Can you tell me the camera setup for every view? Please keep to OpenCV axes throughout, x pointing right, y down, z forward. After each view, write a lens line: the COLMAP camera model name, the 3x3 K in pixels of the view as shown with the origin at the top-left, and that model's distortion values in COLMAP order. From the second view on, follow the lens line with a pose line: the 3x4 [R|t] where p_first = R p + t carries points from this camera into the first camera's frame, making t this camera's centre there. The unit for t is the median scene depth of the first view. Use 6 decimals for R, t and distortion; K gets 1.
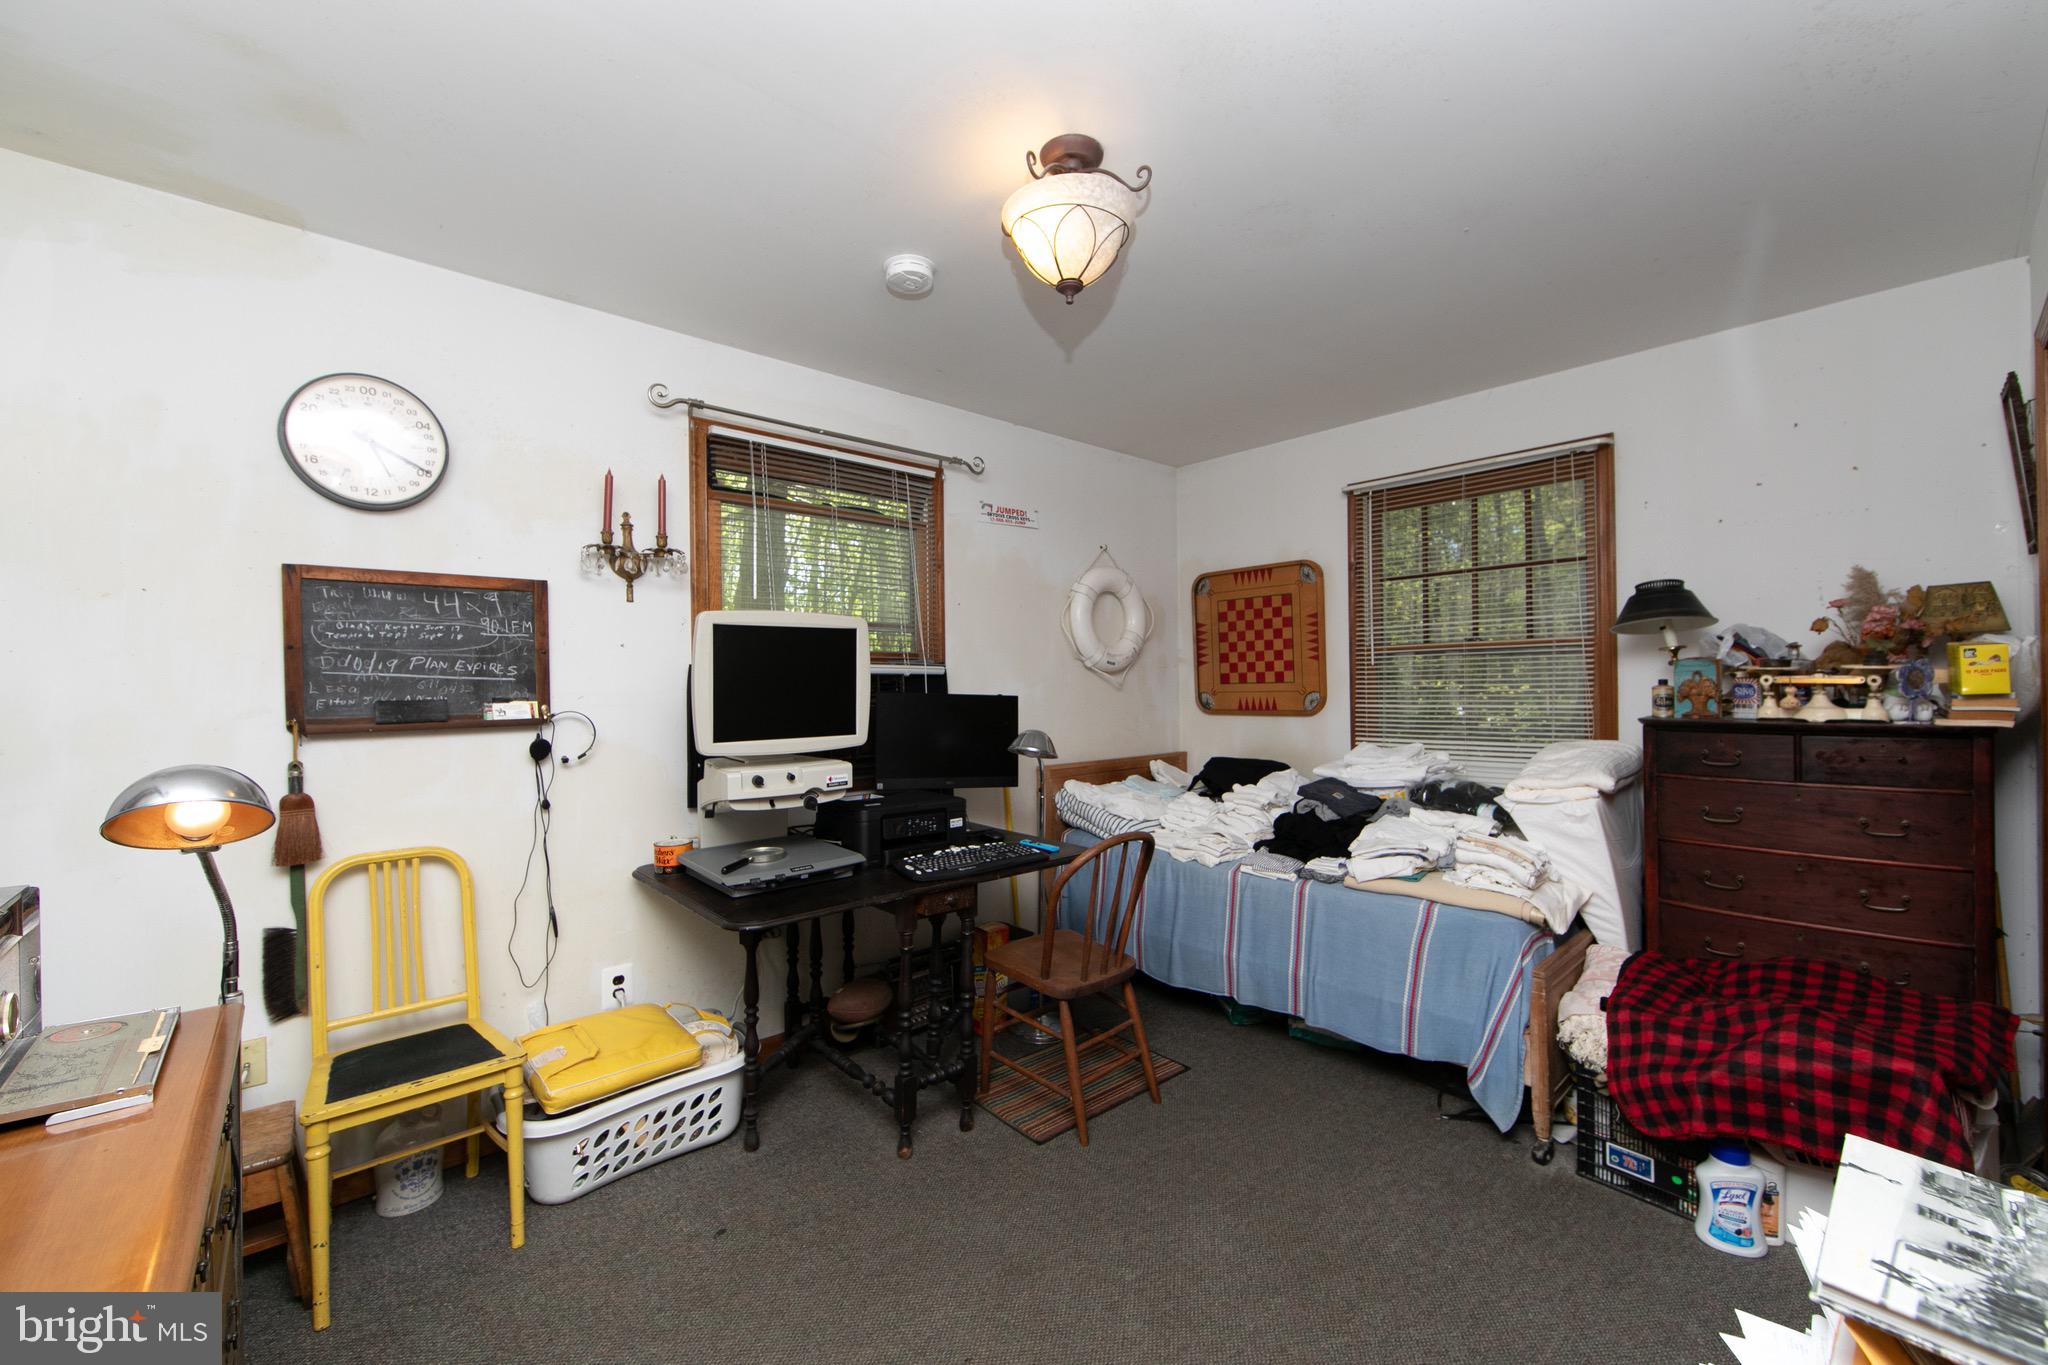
lens RADIAL K [[832.5, 0, 1064.3], [0, 832.5, 683.6], [0, 0, 1]] dist [0.000712, 0.000083]
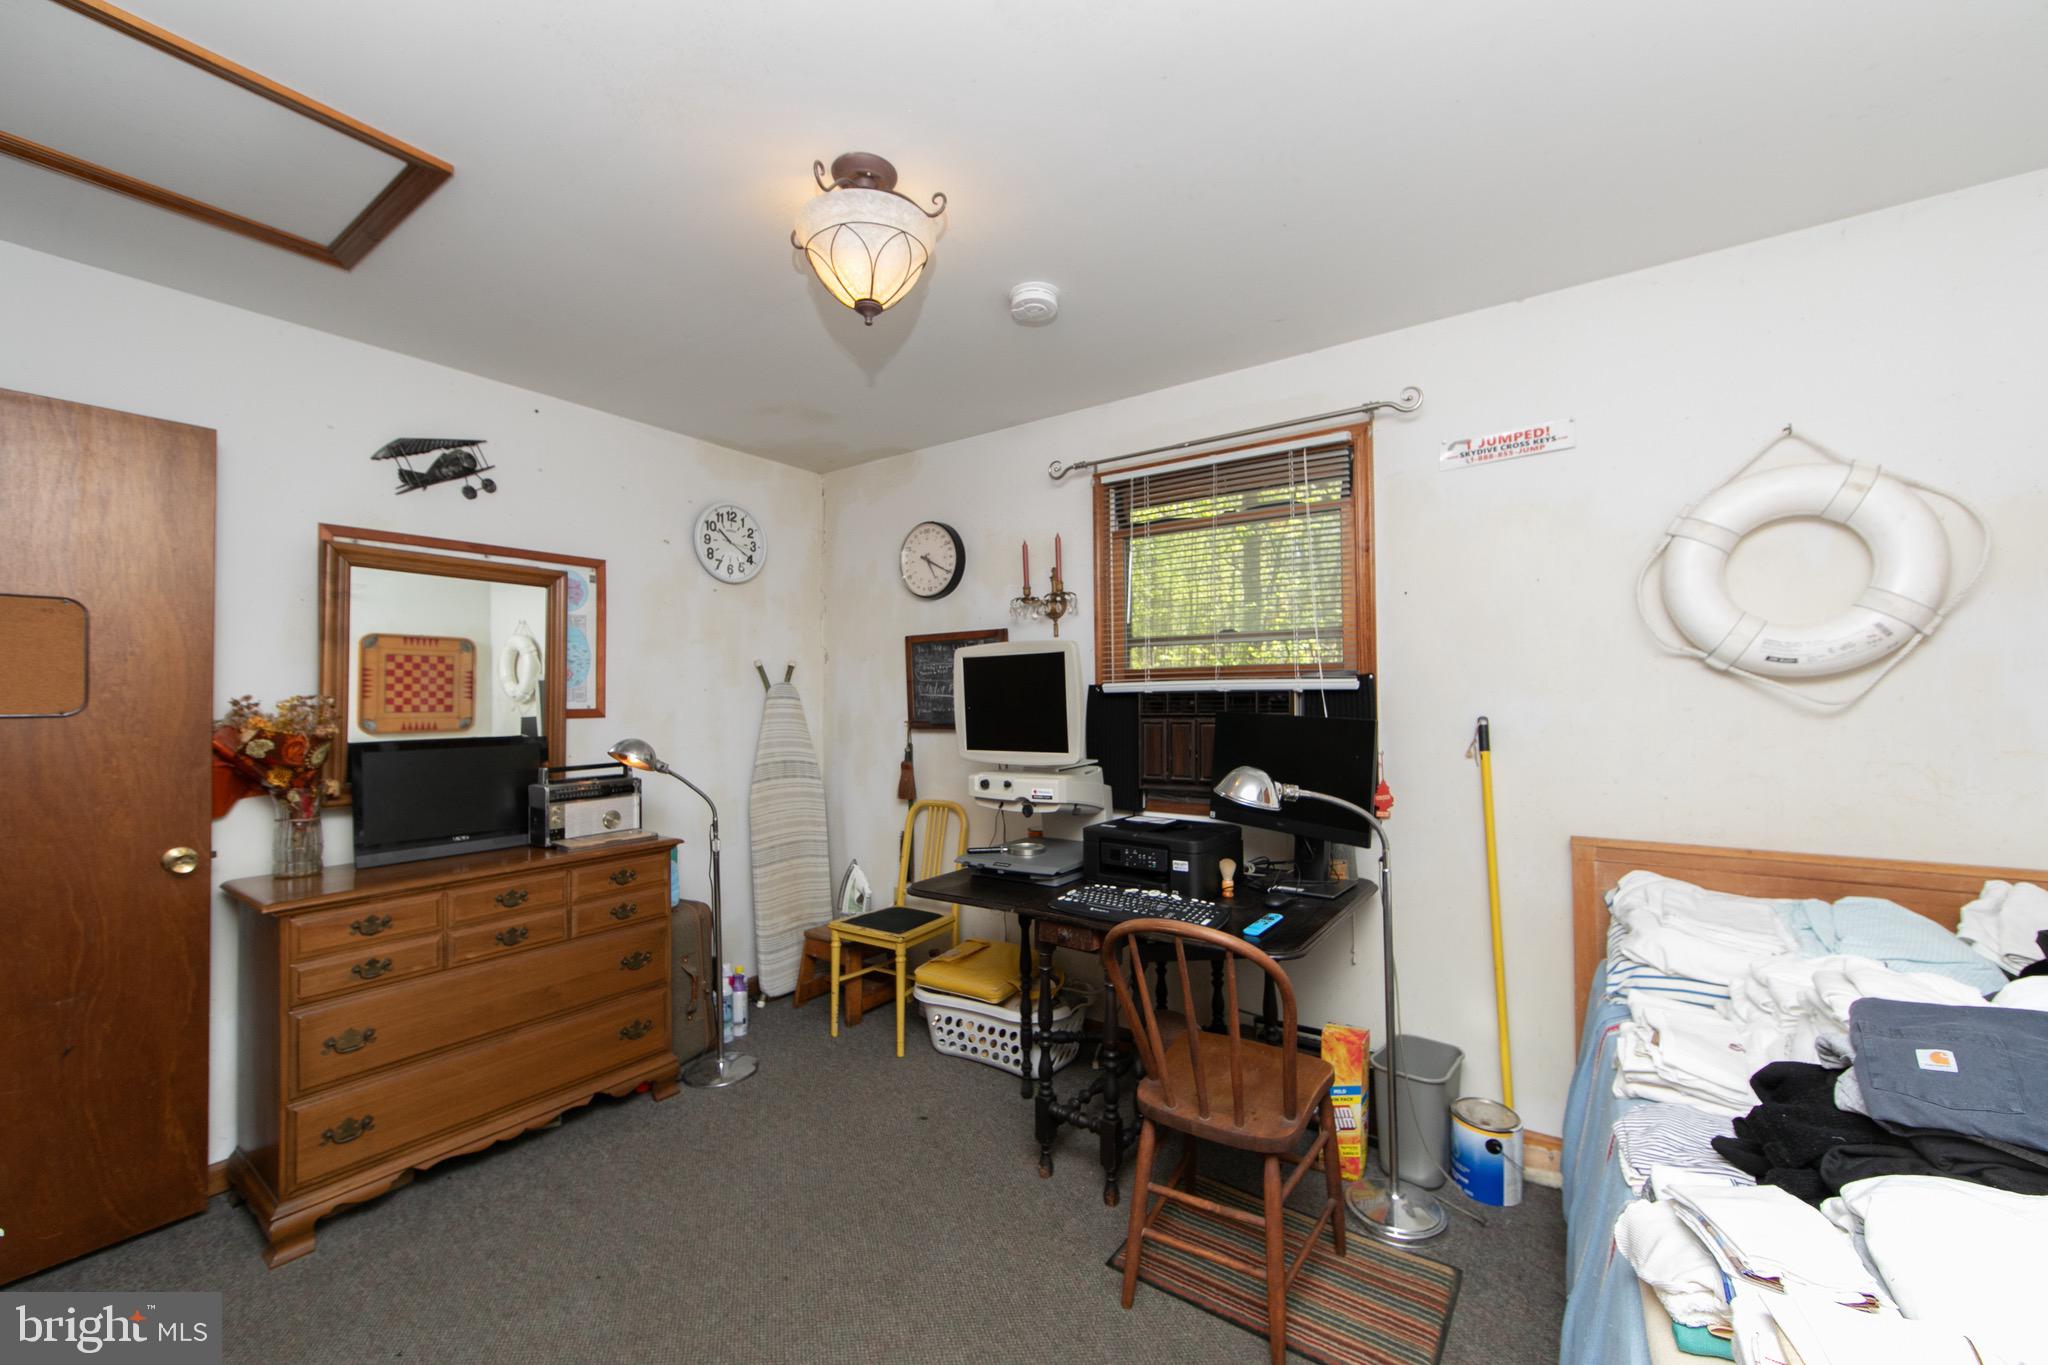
lens RADIAL K [[809.2, 0, 1009.4], [0, 809.2, 685.1], [0, 0, 1]] dist [-0.001691, -0.000021]
pose [[0.187045, -0.006925, -0.982327, 0.712582], [0.008571, 0.999949, -0.005417, -0.018292], [0.982314, -0.007406, 0.187095, 0.724193]]
